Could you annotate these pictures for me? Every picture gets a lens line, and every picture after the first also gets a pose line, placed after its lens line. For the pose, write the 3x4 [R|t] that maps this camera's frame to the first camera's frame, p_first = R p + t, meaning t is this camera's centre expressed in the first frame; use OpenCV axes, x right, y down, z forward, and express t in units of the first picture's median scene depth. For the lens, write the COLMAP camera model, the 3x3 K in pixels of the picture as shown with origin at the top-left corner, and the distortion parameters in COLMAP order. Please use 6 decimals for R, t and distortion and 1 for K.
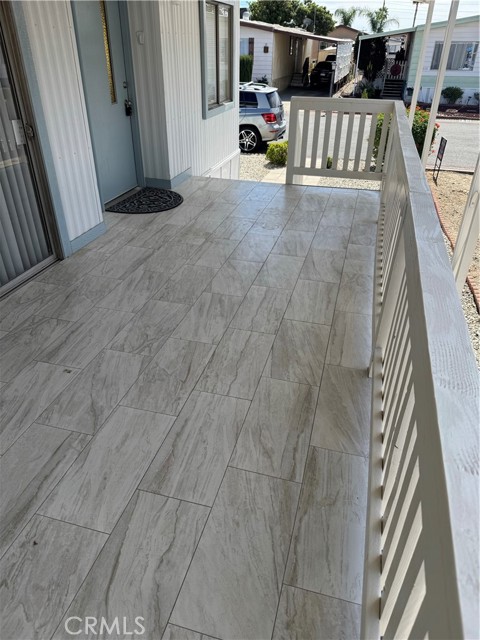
lens RADIAL K [[454.0, 0, 240.0], [0, 454.0, 320.0], [0, 0, 1]] dist [0.095853, -0.120479]
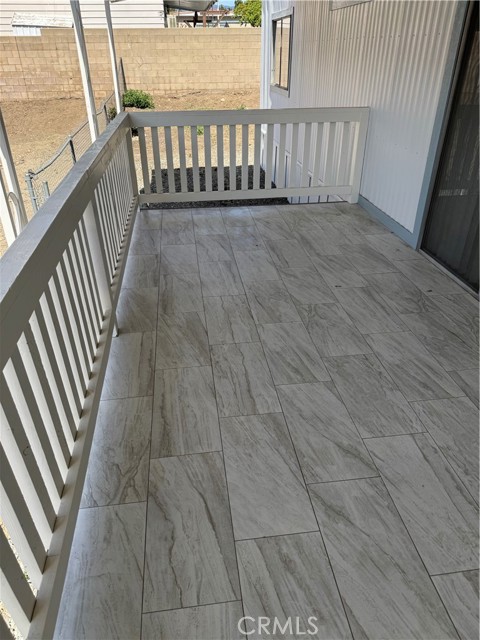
lens RADIAL K [[454.0, 0, 240.0], [0, 454.0, 320.0], [0, 0, 1]] dist [0.095853, -0.120479]
pose [[-0.922194, 0.193669, -0.334738, 0.350674], [-0.198829, 0.504966, 0.839926, -0.865315], [0.331700, 0.841131, -0.427170, 1.459423]]
